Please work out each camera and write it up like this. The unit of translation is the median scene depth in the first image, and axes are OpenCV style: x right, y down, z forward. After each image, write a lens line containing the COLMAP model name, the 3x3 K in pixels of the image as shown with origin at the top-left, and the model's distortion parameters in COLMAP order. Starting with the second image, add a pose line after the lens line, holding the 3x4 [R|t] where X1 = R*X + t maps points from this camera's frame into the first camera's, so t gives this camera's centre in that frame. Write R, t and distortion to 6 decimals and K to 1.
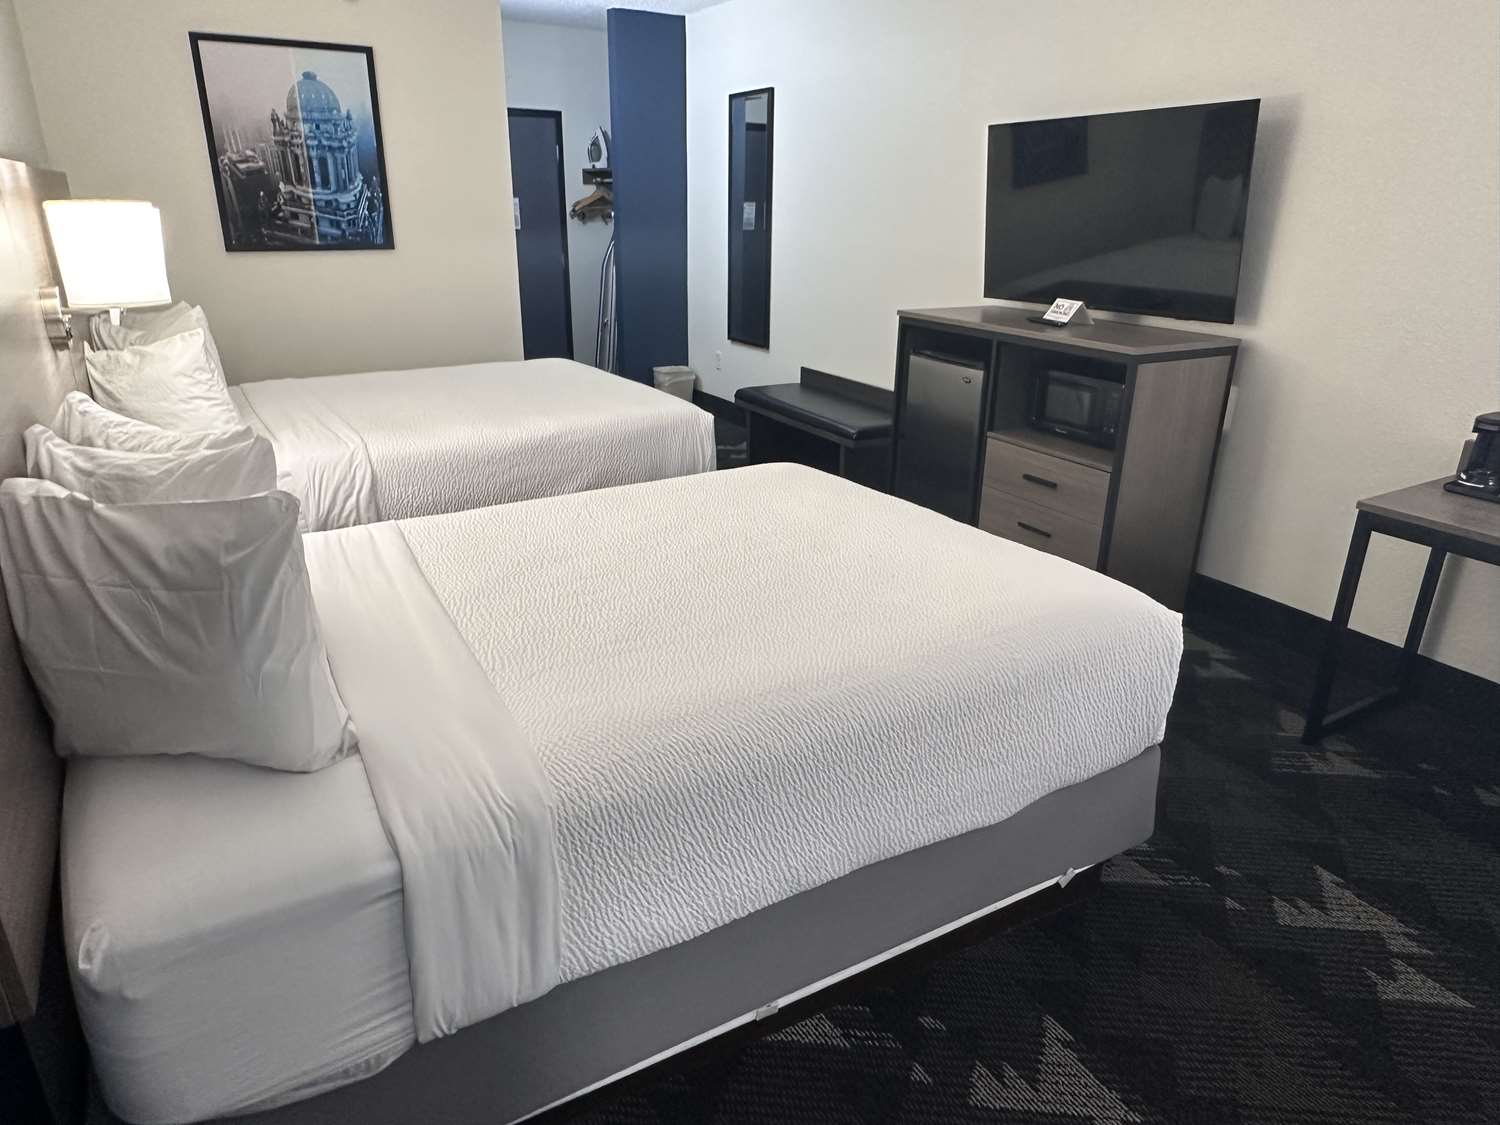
lens RADIAL K [[948.4, 0, 750.0], [0, 948.4, 562.5], [0, 0, 1]] dist [0.001704, 0.001876]
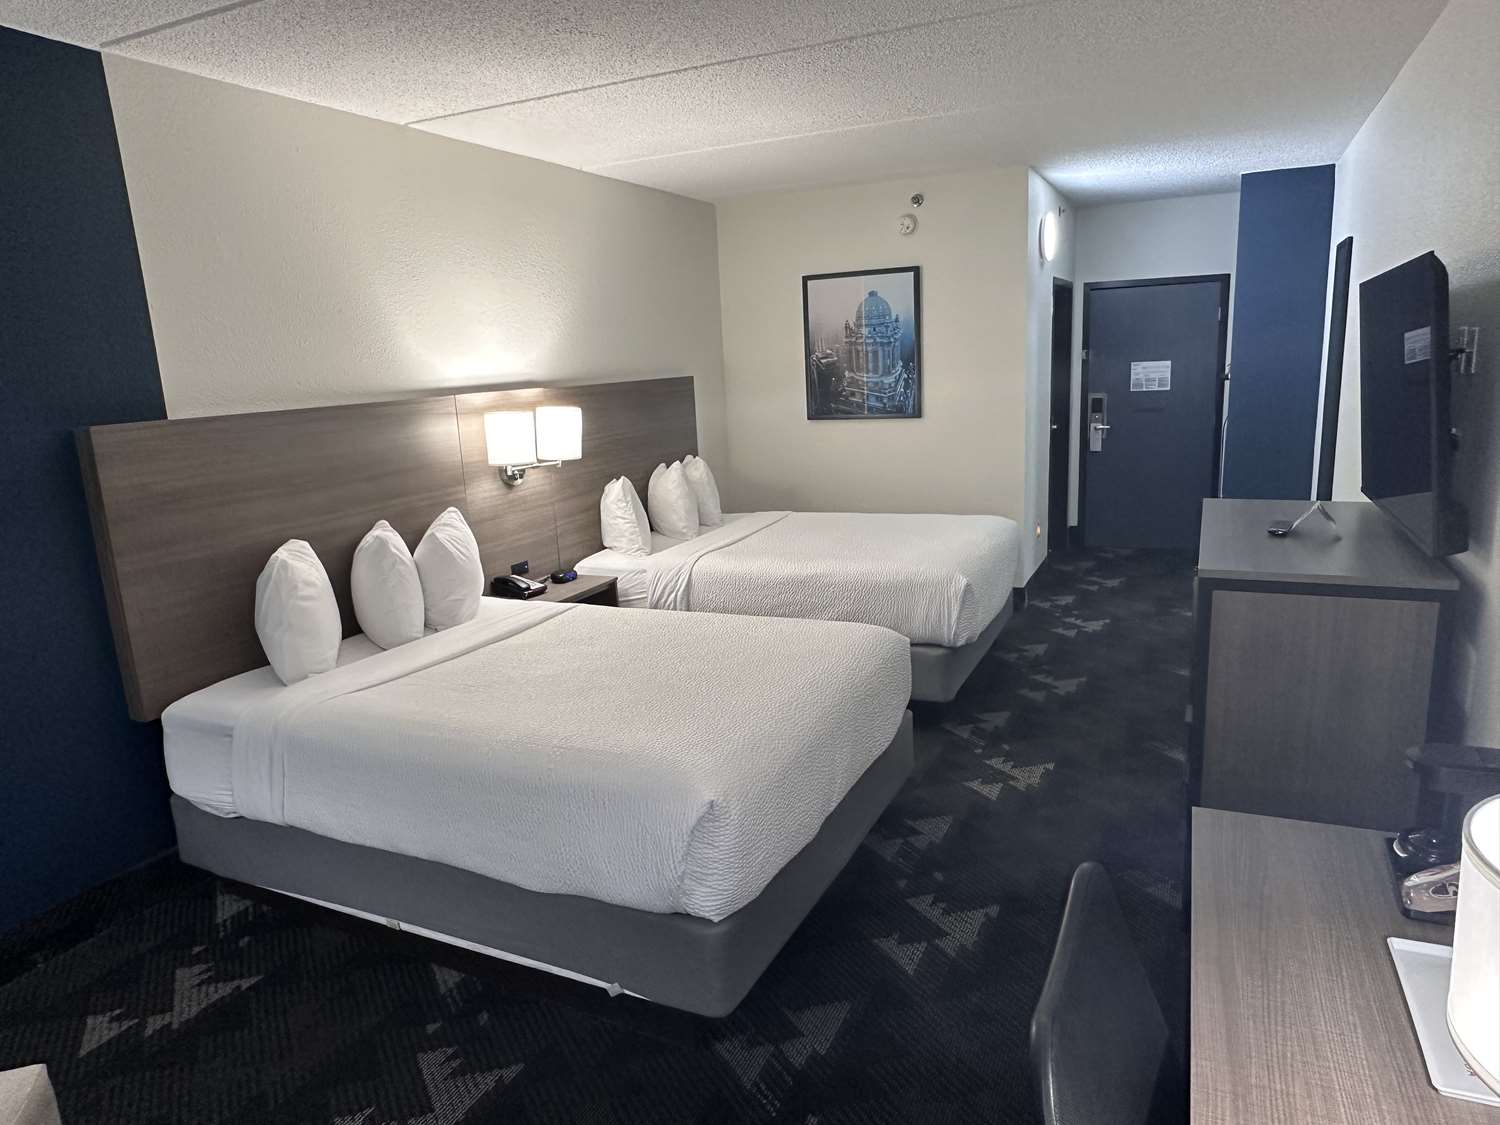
lens RADIAL K [[948.4, 0, 750.0], [0, 948.4, 562.5], [0, 0, 1]] dist [0.001704, 0.001876]
pose [[0.578892, 0.129252, -0.805095, 0.547474], [-0.245832, 0.969081, -0.021183, -0.073572], [0.777464, 0.210181, 0.592768, 0.150730]]
